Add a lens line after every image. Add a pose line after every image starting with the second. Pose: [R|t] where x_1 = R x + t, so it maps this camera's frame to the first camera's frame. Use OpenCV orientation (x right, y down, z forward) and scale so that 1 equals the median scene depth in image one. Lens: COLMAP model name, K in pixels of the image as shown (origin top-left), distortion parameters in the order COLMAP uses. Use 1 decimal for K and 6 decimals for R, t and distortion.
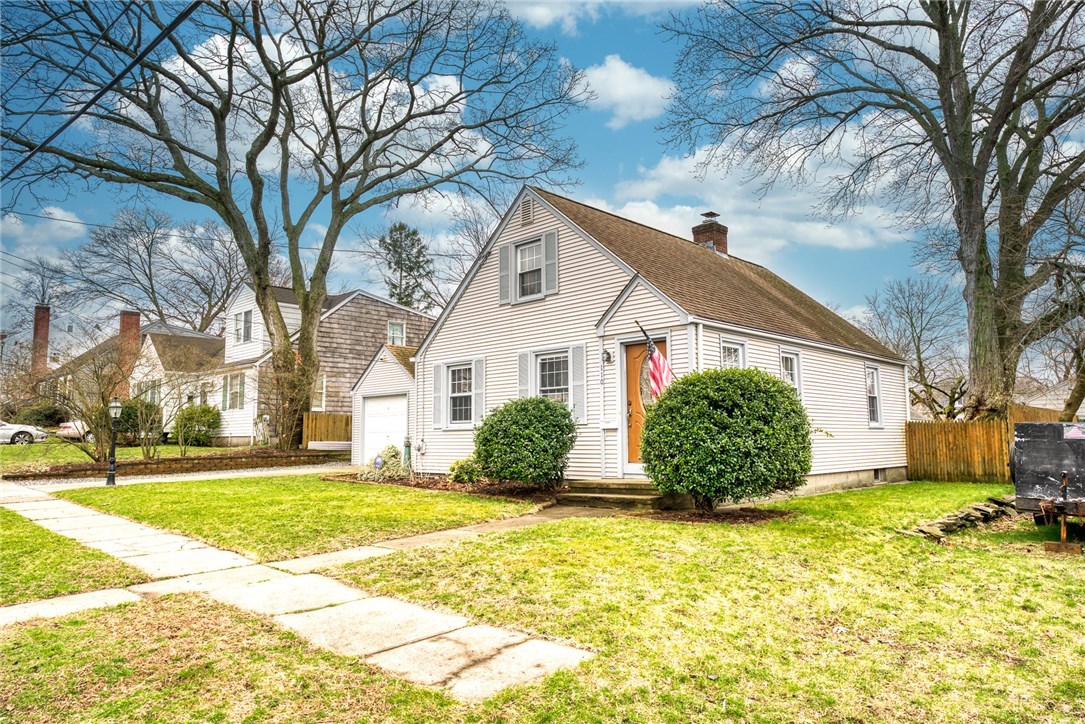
lens RADIAL K [[704.7, 0, 542.5], [0, 704.7, 362.0], [0, 0, 1]] dist [0.023854, 0.000302]
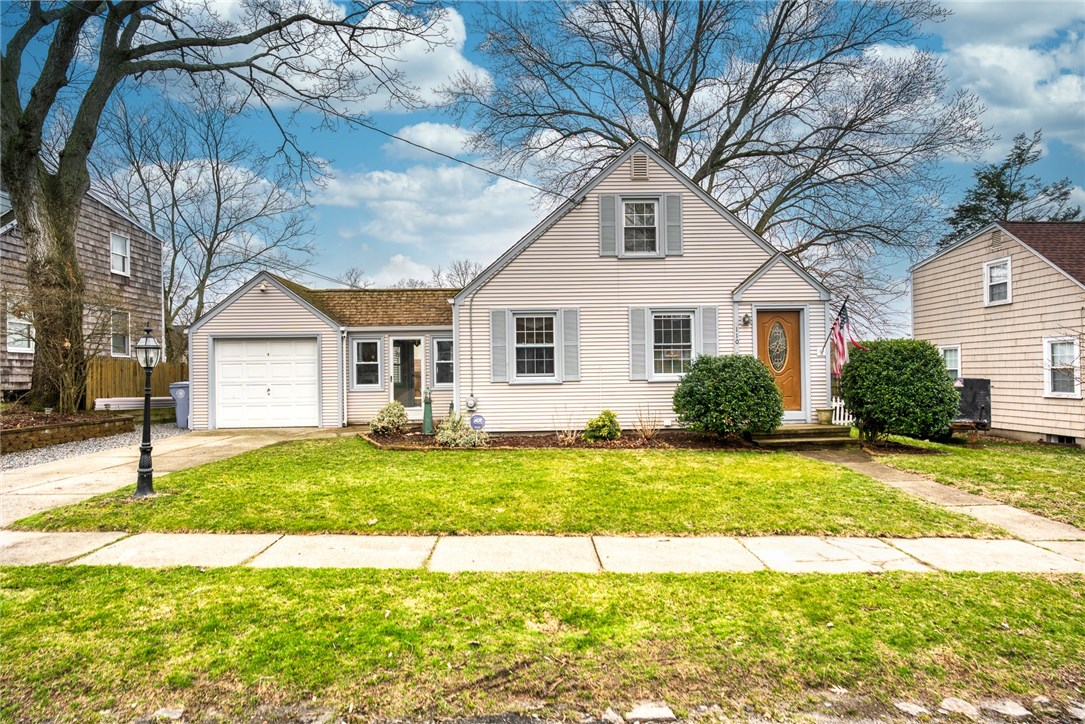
lens RADIAL K [[593.7, 0, 542.5], [0, 593.7, 362.0], [0, 0, 1]] dist [-0.002296, -0.000259]
pose [[0.694471, 0.015257, 0.719359, -0.714882], [-0.070217, 0.996440, 0.046653, 0.033242], [-0.716086, -0.082910, 0.693070, 0.486941]]
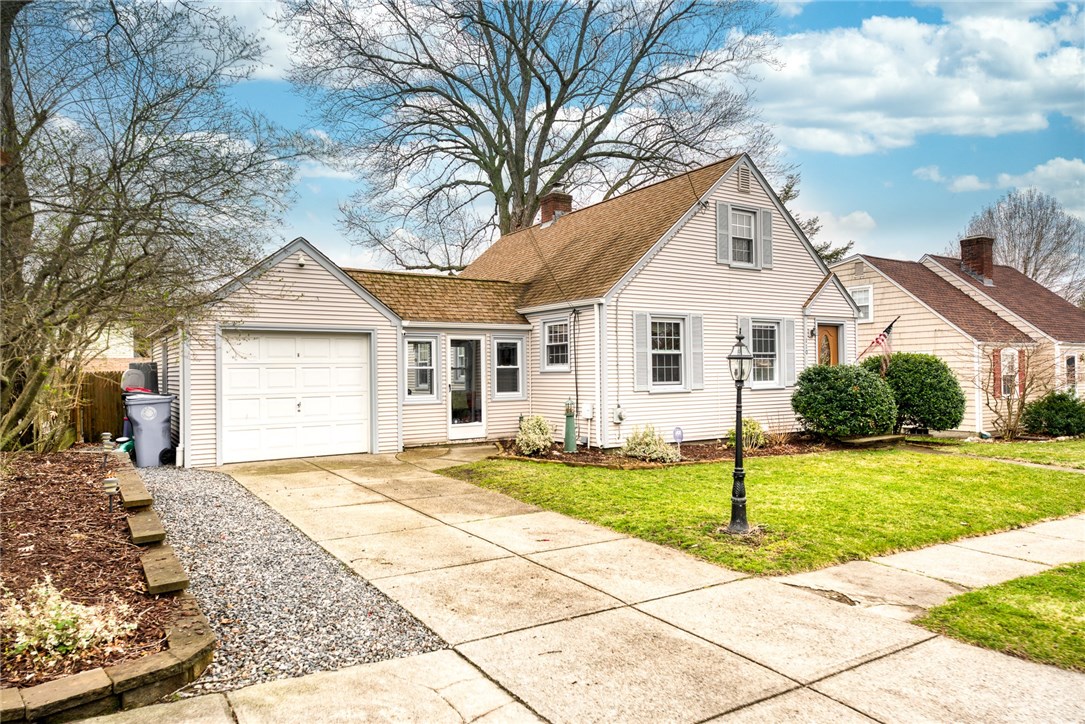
lens RADIAL K [[704.7, 0, 542.5], [0, 704.7, 362.0], [0, 0, 1]] dist [0.023854, 0.000302]
pose [[0.217158, 0.020496, 0.975921, -1.074029], [-0.097521, 0.995233, 0.000799, 0.078165], [-0.971253, -0.095346, 0.218122, 1.026747]]
